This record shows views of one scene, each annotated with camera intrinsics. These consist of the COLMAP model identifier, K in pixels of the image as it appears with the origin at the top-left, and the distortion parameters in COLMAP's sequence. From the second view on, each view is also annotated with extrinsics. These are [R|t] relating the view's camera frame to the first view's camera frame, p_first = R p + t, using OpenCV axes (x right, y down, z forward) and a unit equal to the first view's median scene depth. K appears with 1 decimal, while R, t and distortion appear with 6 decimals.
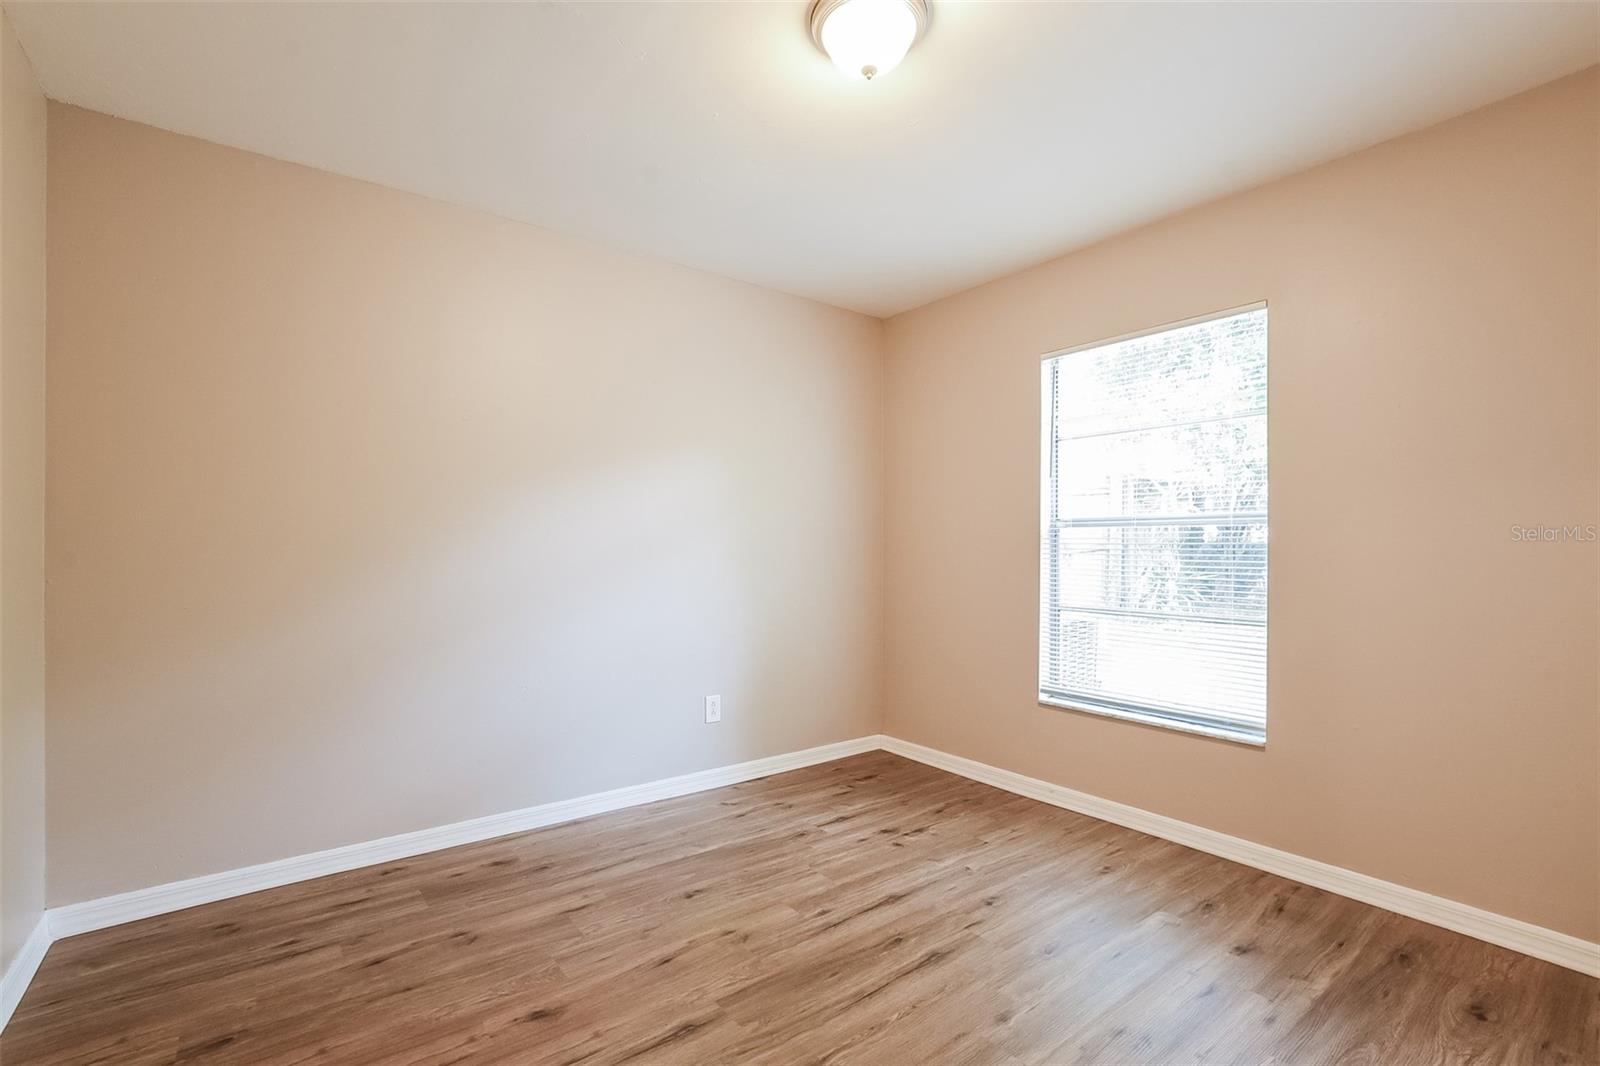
lens RADIAL K [[709.7, 0, 795.0], [0, 709.7, 544.3], [0, 0, 1]] dist [-0.011311, 0.000820]
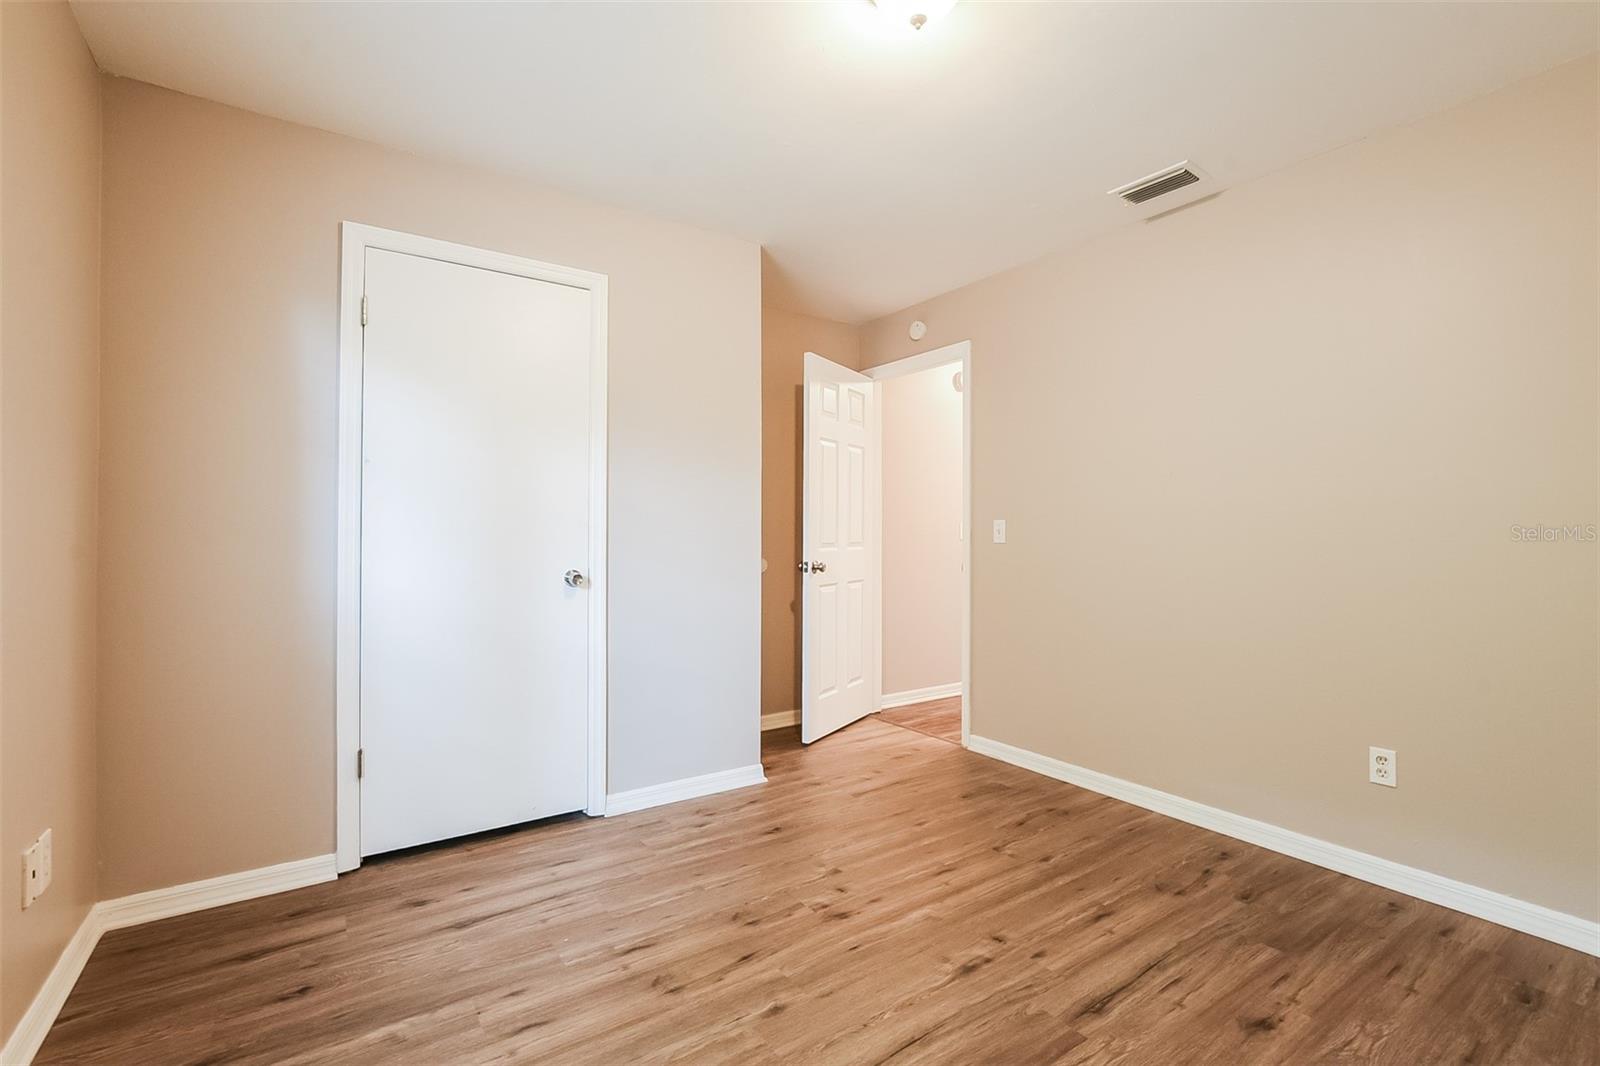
lens RADIAL K [[709.7, 0, 798.2], [0, 709.7, 529.2], [0, 0, 1]] dist [-0.011311, 0.000820]
pose [[-0.998759, -0.007915, 0.049164, 0.209037], [-0.007682, 0.999958, 0.004908, 0.000464], [-0.049201, 0.004525, -0.998779, 1.861098]]
